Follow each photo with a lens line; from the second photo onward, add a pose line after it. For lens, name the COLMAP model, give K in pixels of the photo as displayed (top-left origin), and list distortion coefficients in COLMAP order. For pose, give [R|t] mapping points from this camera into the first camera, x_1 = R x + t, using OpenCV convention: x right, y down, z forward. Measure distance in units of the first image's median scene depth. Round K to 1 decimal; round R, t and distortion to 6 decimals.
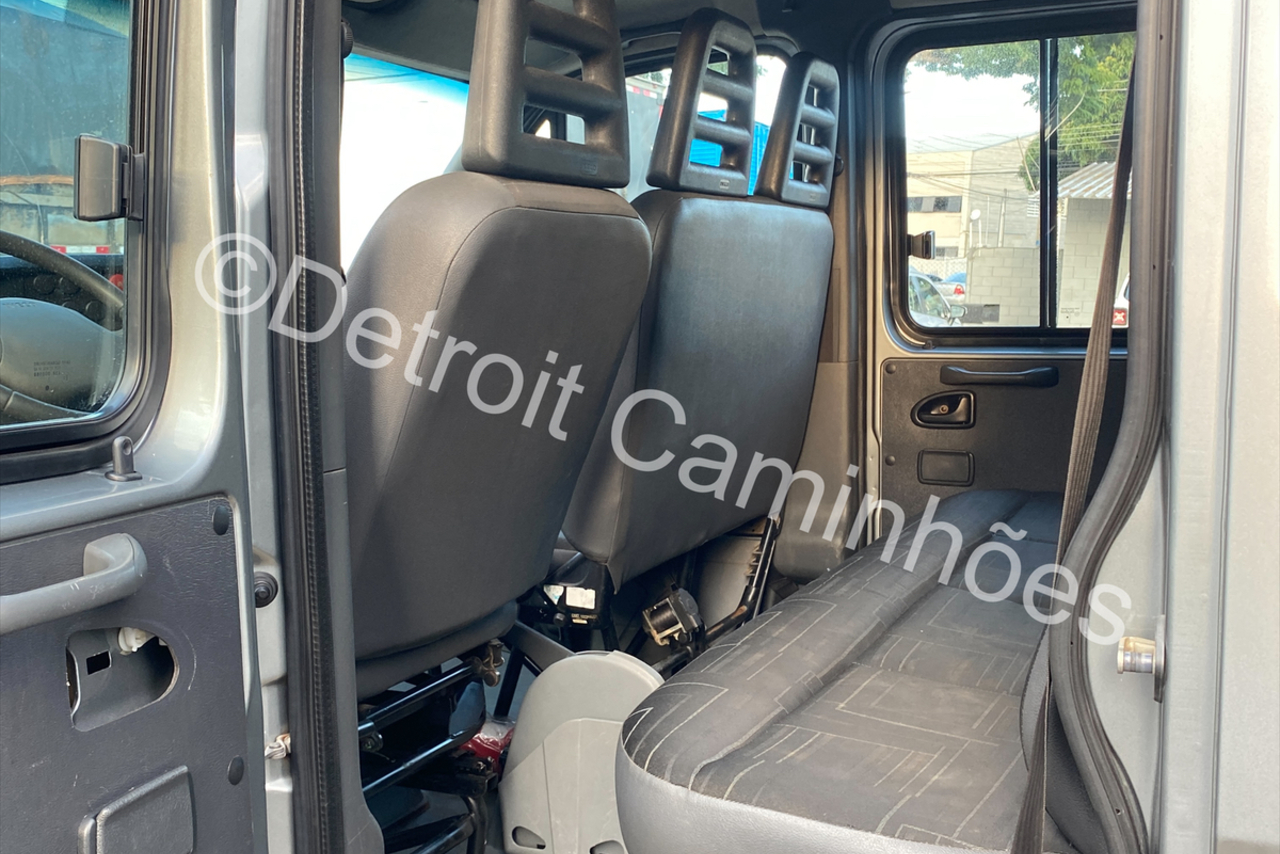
lens RADIAL K [[1324.3, 0, 640.0], [0, 1324.3, 427.0], [0, 0, 1]] dist [0.192822, -0.462692]
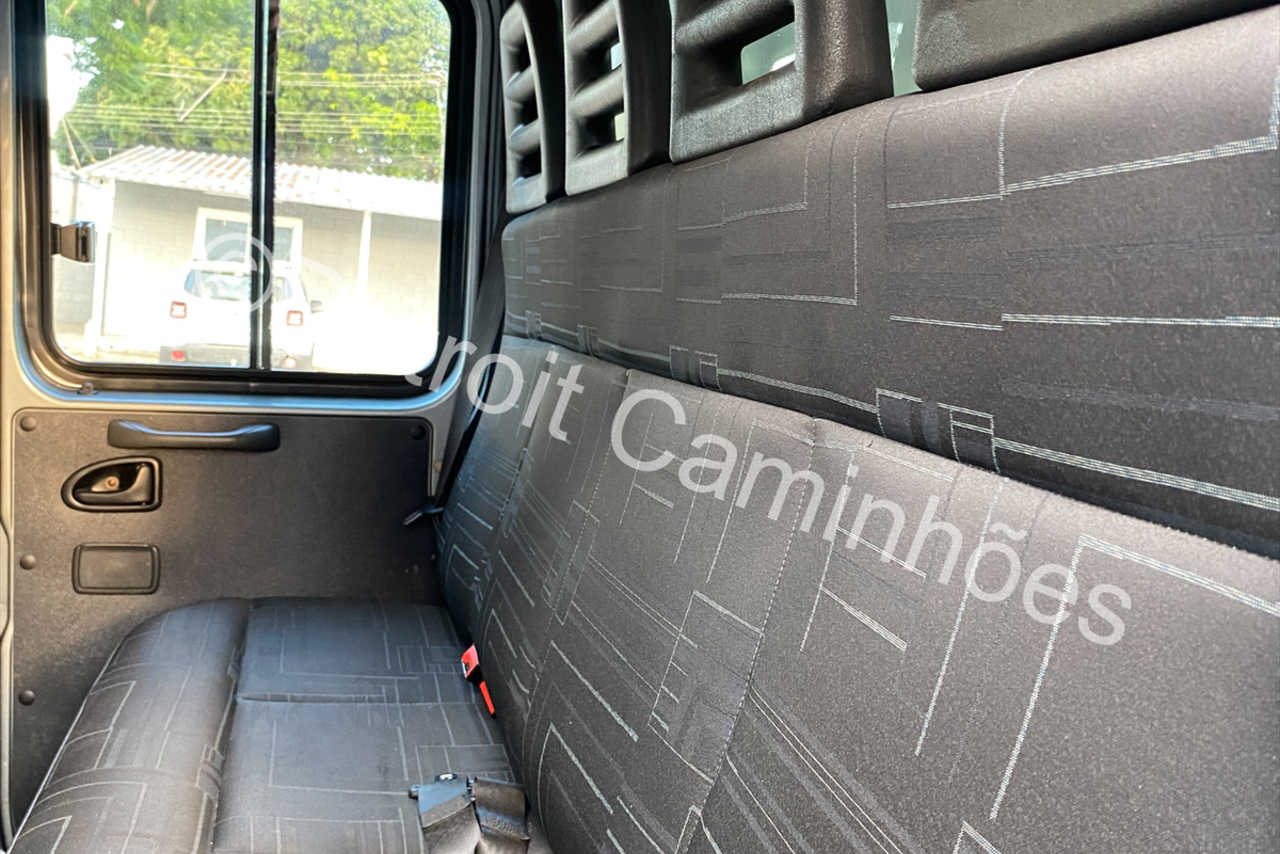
lens RADIAL K [[1324.3, 0, 640.0], [0, 1324.3, 427.0], [0, 0, 1]] dist [0.192822, -0.462692]
pose [[0.774259, -0.014663, 0.632699, -0.000075], [0.008323, 0.999881, 0.012988, -0.049395], [-0.632814, -0.004790, 0.774289, 0.297126]]
